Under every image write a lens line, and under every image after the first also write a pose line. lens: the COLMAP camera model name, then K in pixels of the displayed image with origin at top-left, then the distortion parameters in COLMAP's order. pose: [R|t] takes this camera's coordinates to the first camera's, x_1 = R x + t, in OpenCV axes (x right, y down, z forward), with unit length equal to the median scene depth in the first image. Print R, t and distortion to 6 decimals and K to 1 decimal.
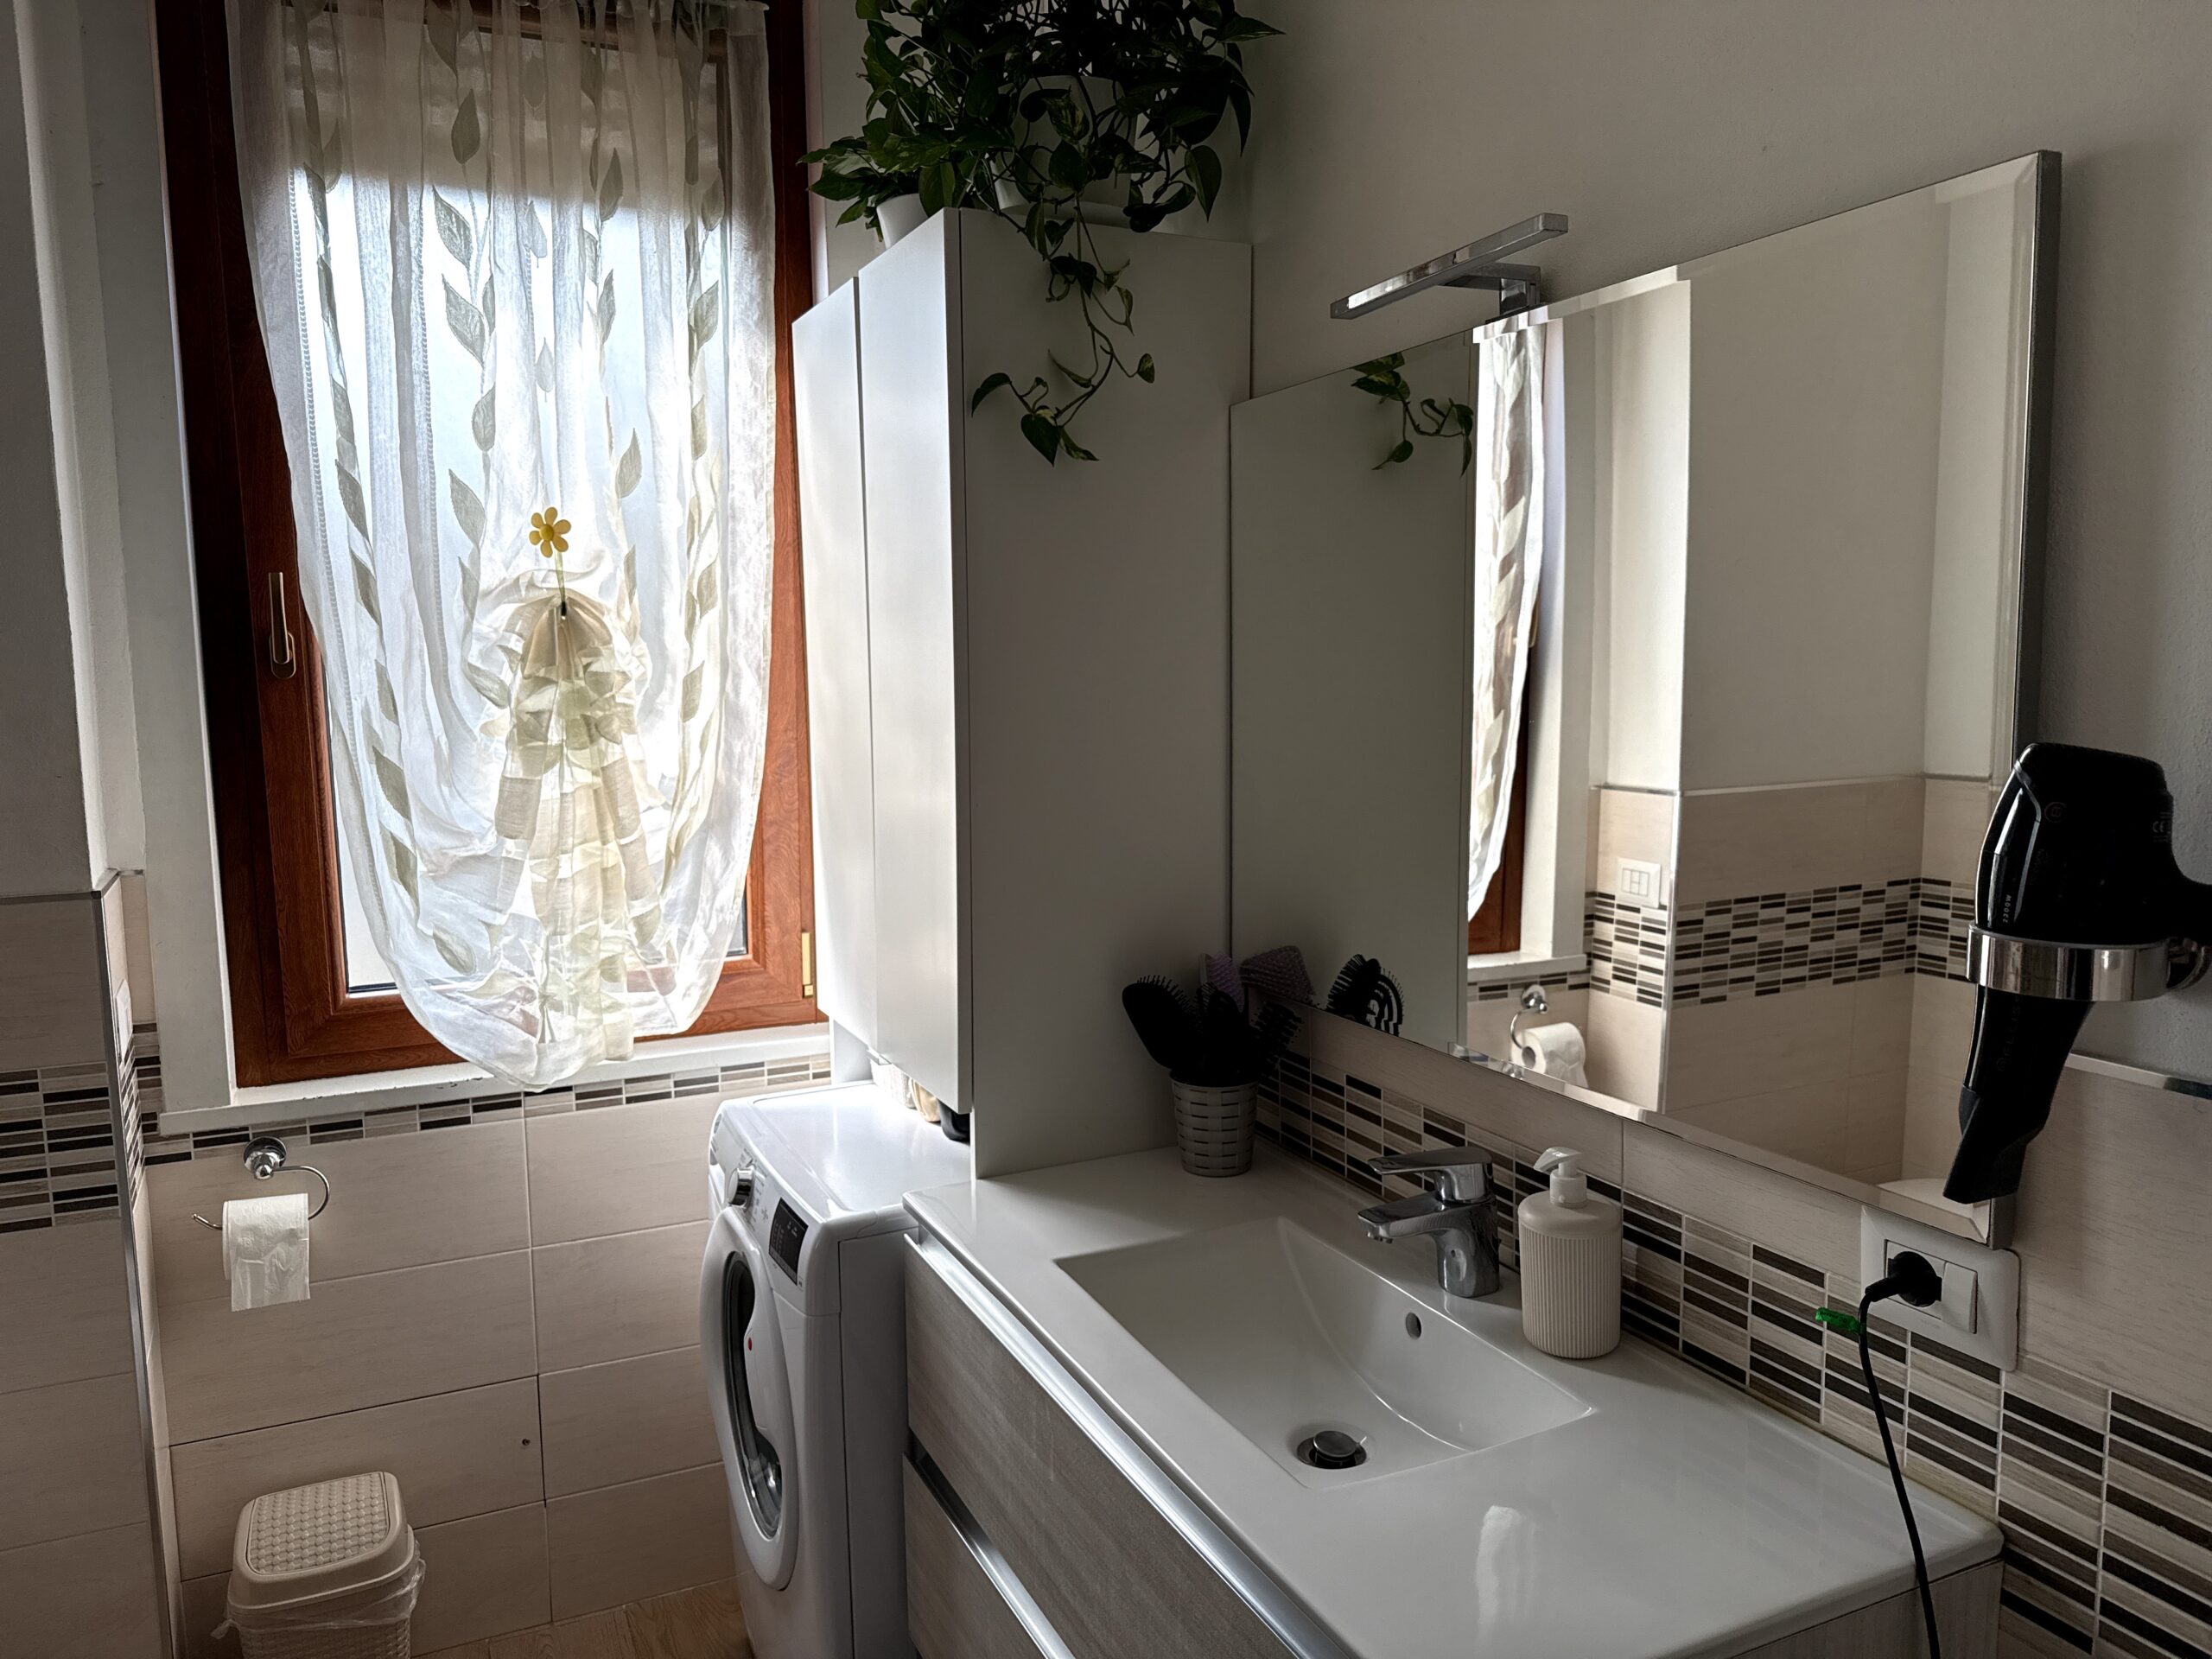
lens RADIAL K [[1569.9, 0, 1097.1], [0, 1569.9, 835.6], [0, 0, 1]] dist [0.072363, -0.079779]
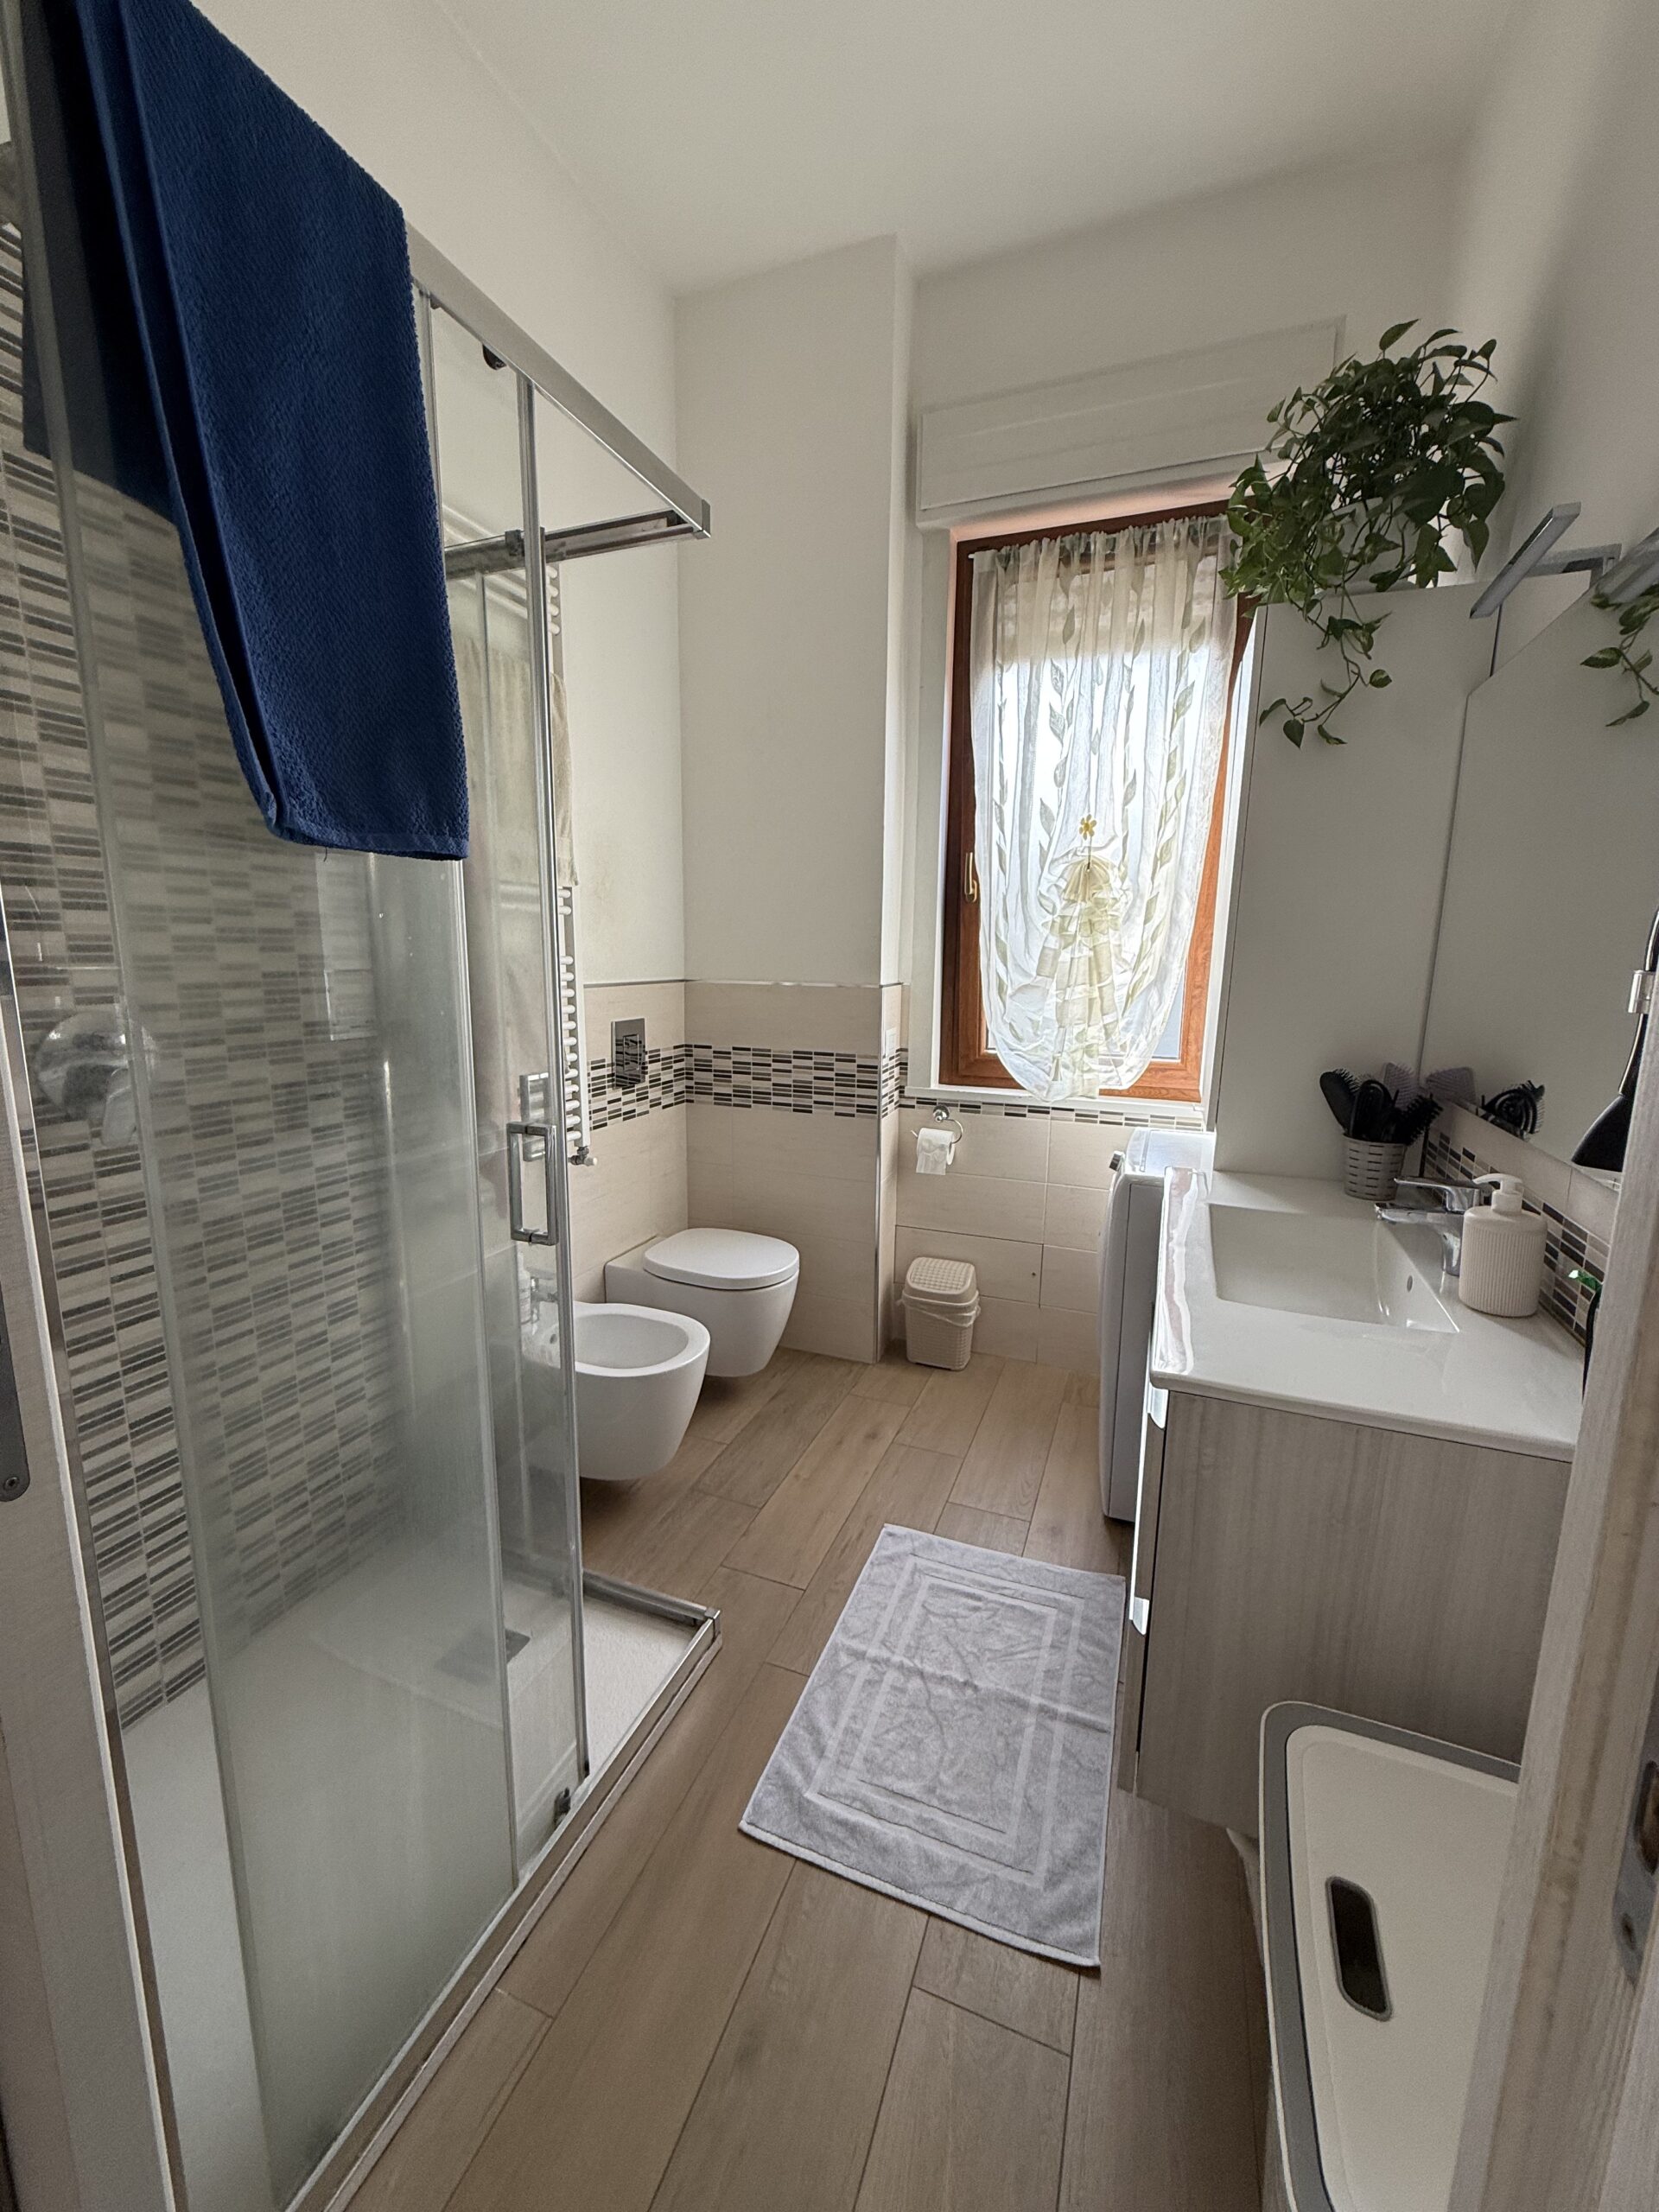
lens RADIAL K [[885.0, 0, 831.7], [0, 885.0, 1098.2], [0, 0, 1]] dist [0.006162, 0.000613]
pose [[0.696193, 0.144086, -0.703245, 0.267599], [-0.103502, 0.989561, 0.100284, 0.068852], [0.710354, 0.002970, 0.703839, -0.010971]]
